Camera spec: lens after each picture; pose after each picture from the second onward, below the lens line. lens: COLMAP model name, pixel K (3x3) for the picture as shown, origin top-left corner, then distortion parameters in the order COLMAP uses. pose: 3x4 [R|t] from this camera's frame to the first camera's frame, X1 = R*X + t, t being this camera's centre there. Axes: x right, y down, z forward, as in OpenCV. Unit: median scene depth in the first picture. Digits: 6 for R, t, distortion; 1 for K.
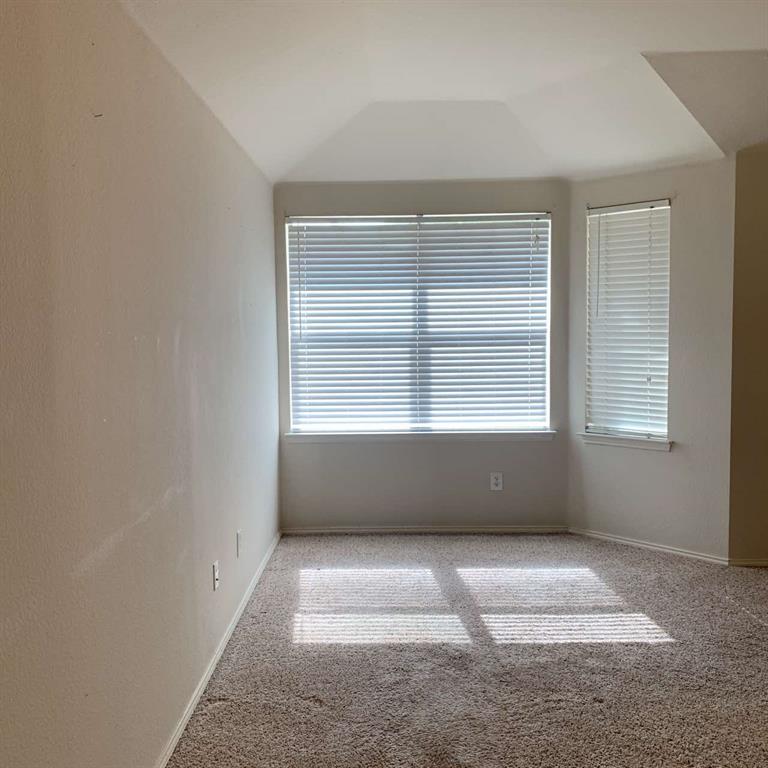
lens RADIAL K [[771.9, 0, 380.8], [0, 771.9, 377.0], [0, 0, 1]] dist [0.027725, 0.000000]
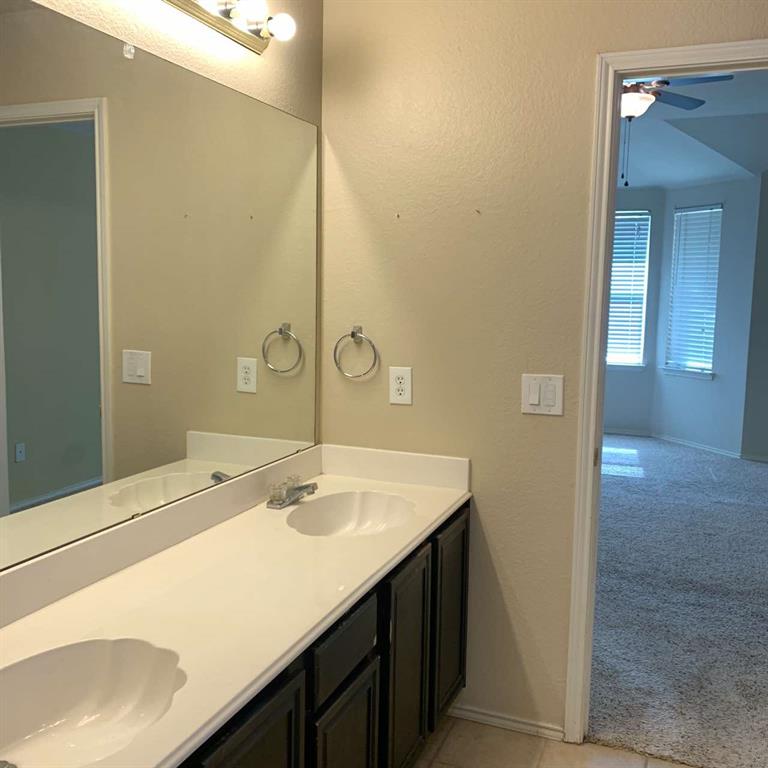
lens RADIAL K [[771.9, 0, 385.6], [0, 771.9, 384.0], [0, 0, 1]] dist [0.027725, 0.000000]
pose [[0.931066, 0.073168, -0.357439, 0.297484], [-0.051668, 0.996254, 0.069348, 0.031085], [0.361174, -0.046099, 0.931358, -0.517133]]
